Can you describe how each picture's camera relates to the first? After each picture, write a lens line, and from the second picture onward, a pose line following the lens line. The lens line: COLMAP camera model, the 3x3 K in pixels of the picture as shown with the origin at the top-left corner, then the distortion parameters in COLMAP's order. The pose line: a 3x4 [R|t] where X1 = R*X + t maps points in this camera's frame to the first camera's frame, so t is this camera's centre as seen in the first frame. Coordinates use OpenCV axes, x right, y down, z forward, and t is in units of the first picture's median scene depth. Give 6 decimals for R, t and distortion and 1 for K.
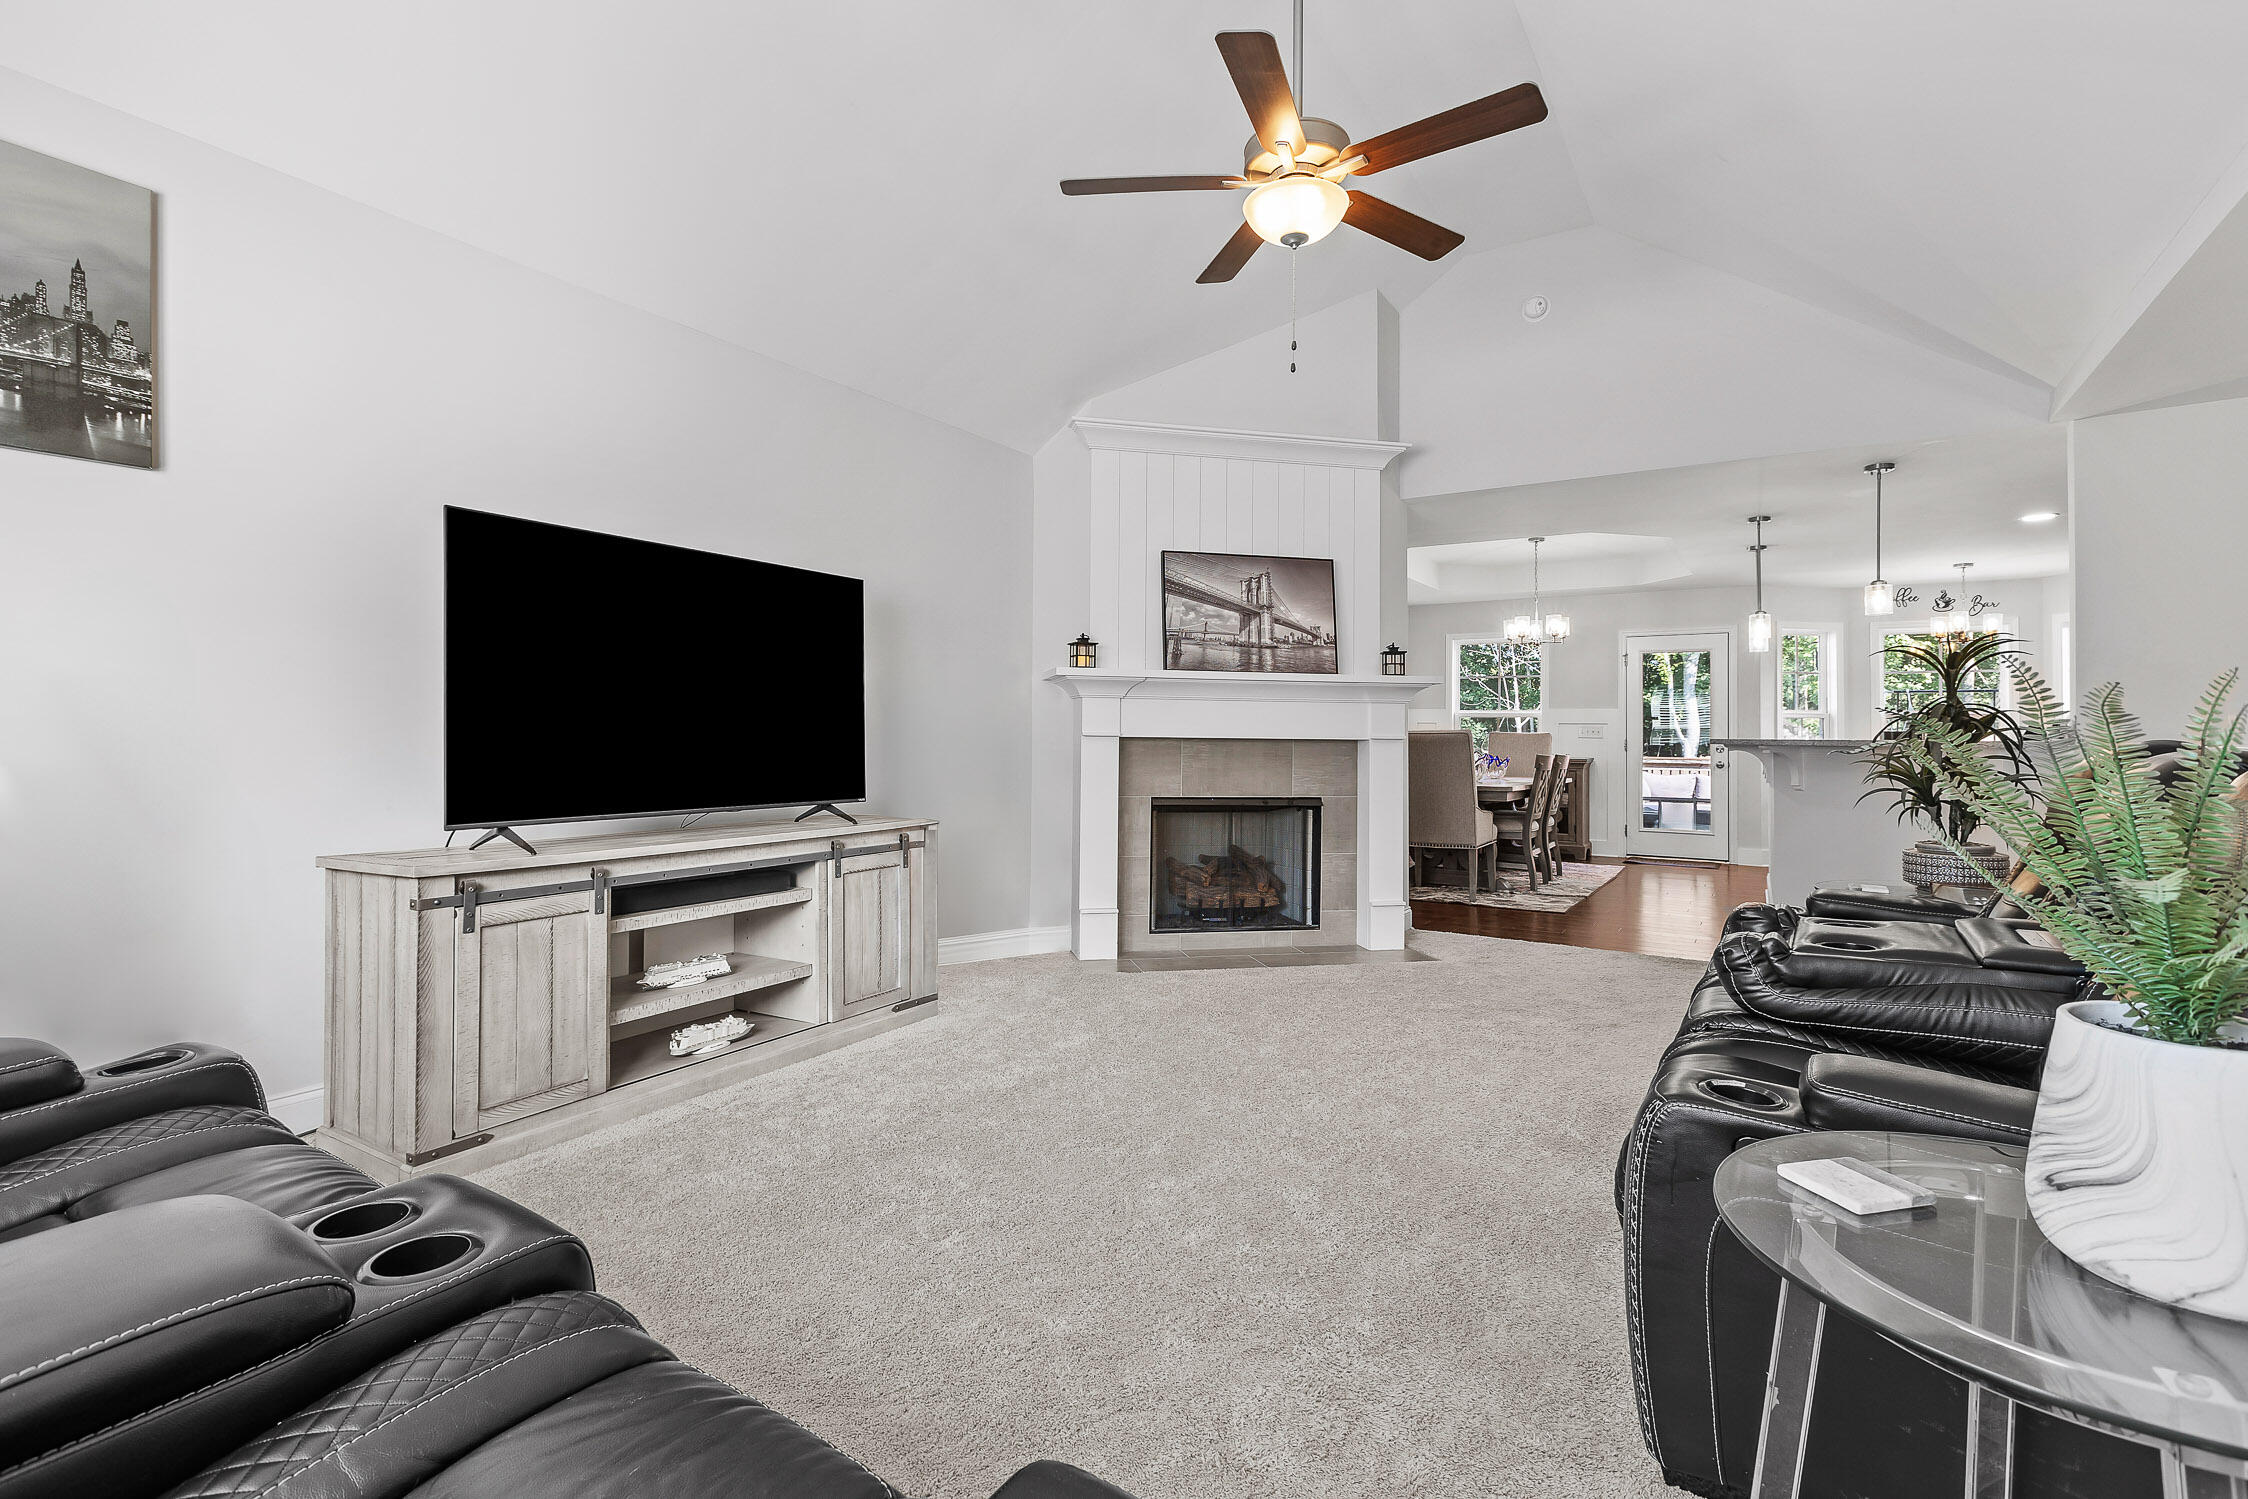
lens RADIAL K [[1018.7, 0, 1130.6], [0, 1018.7, 726.0], [0, 0, 1]] dist [0.011755, 0.000011]
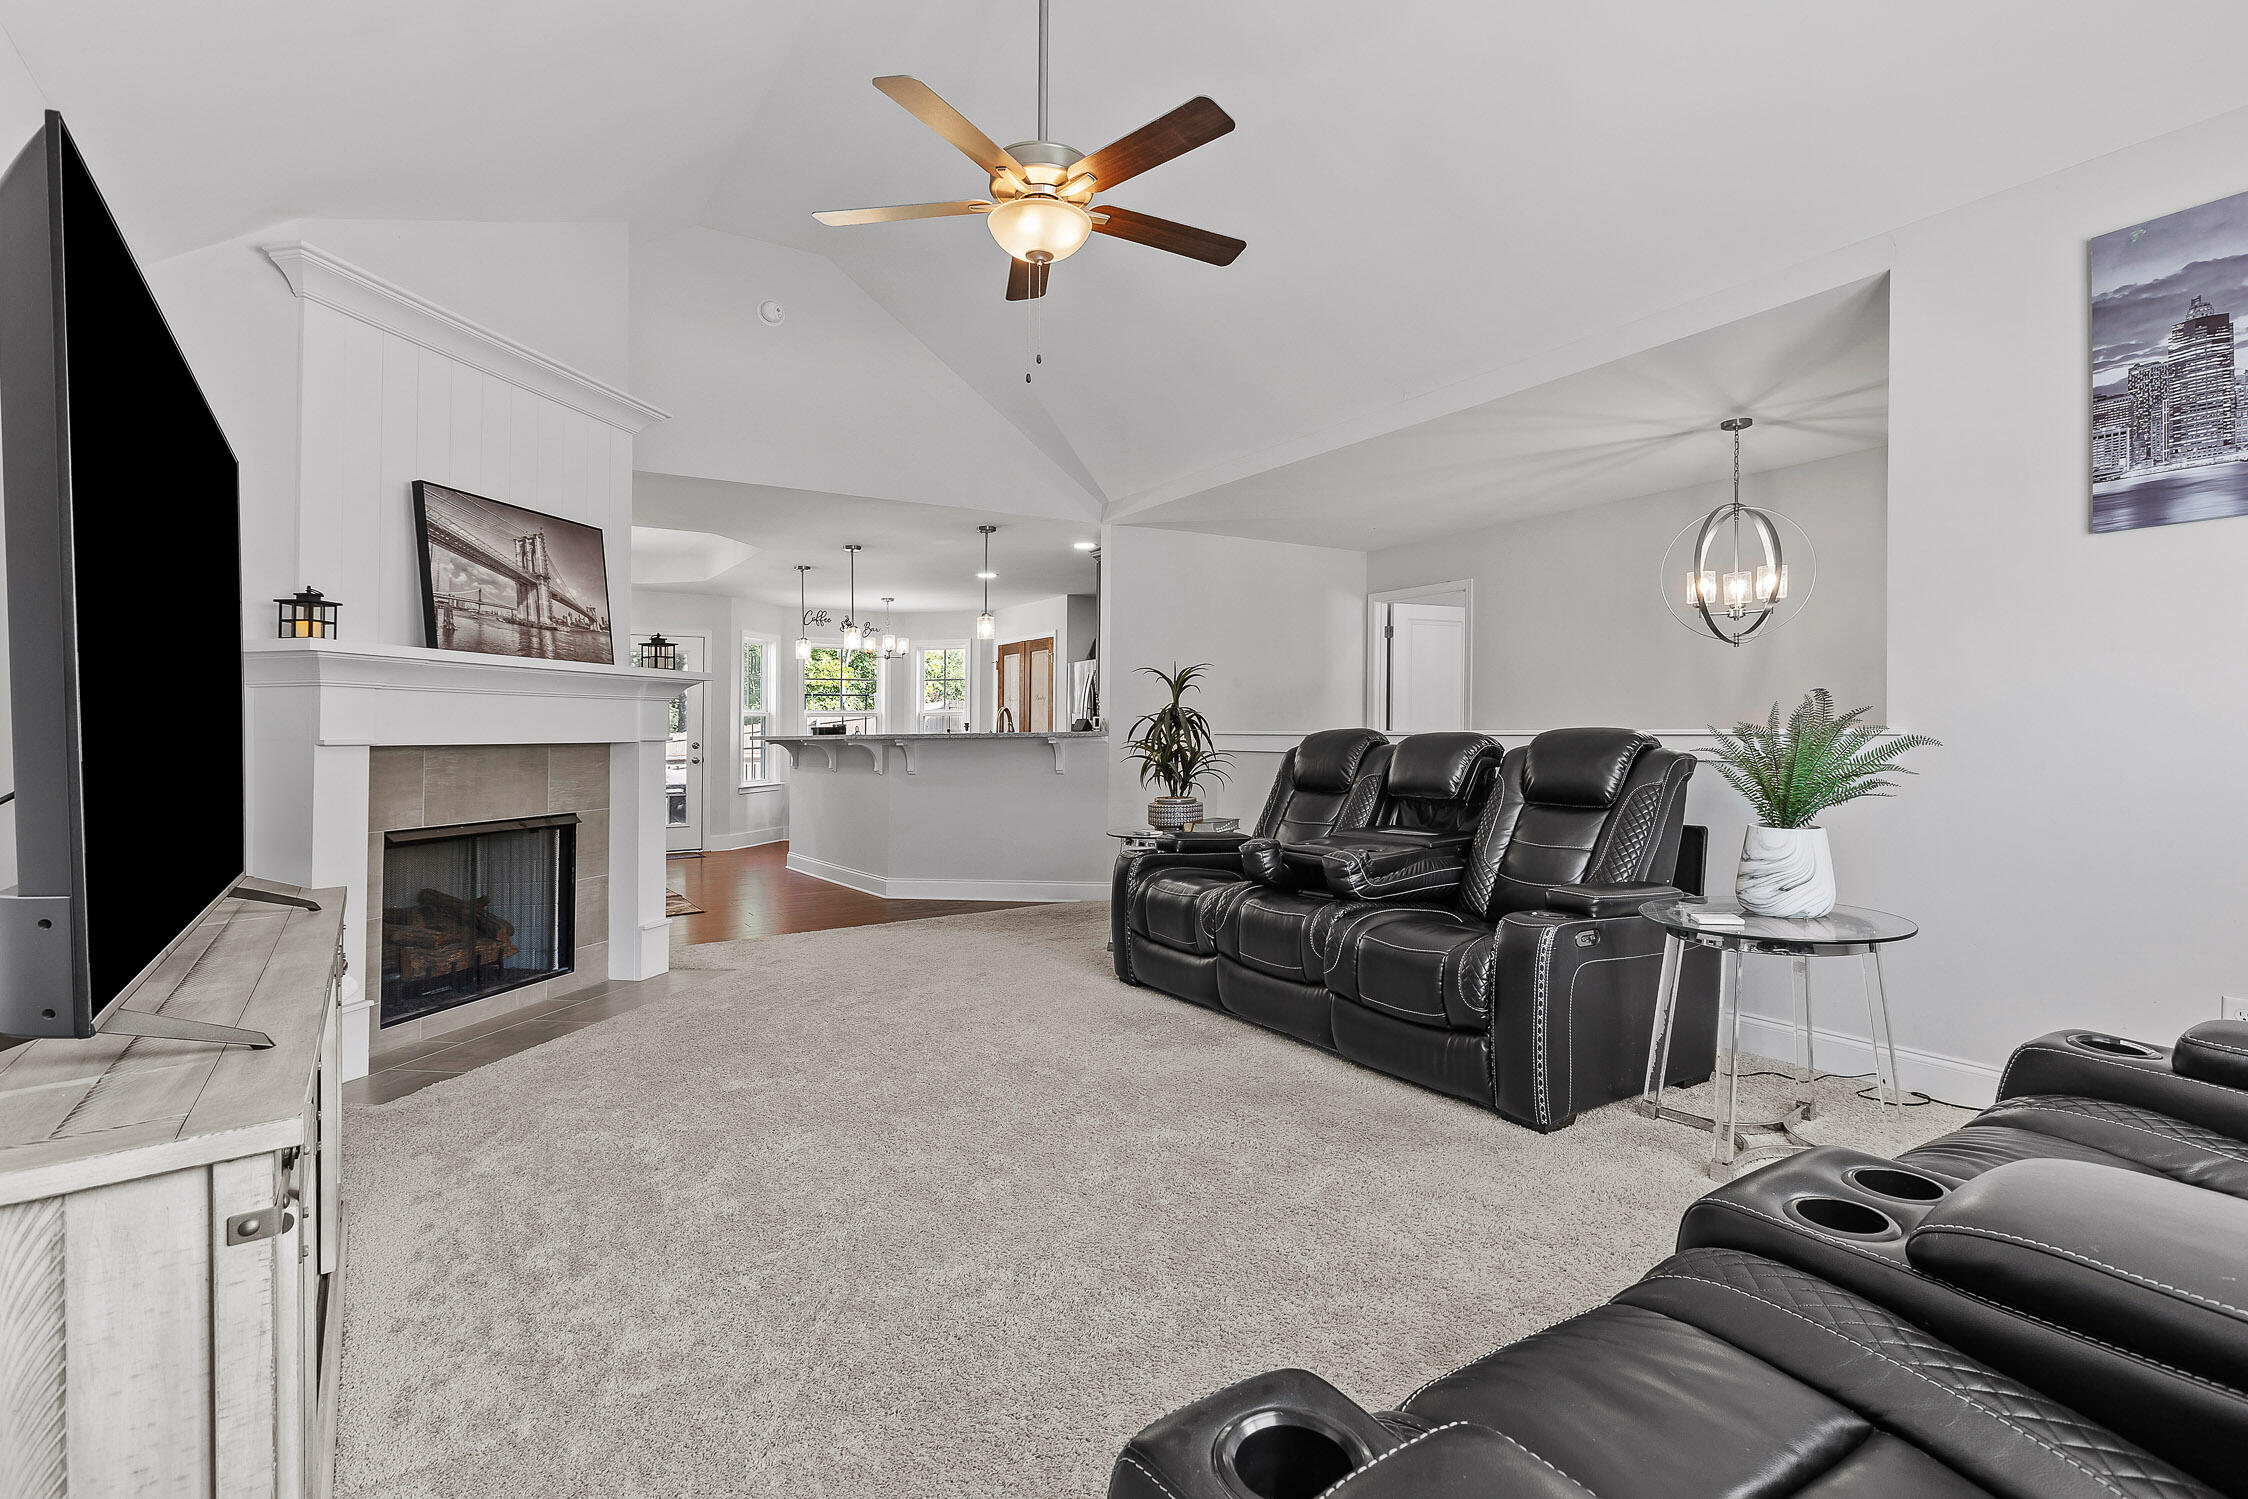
lens RADIAL K [[1085.5, 0, 1065.9], [0, 1085.5, 756.0], [0, 0, 1]] dist [0.010409, 0.000263]
pose [[0.431027, -0.035191, 0.901652, -0.459711], [0.010041, 0.999364, 0.034205, -0.002839], [-0.902283, -0.005690, 0.431107, 0.268149]]
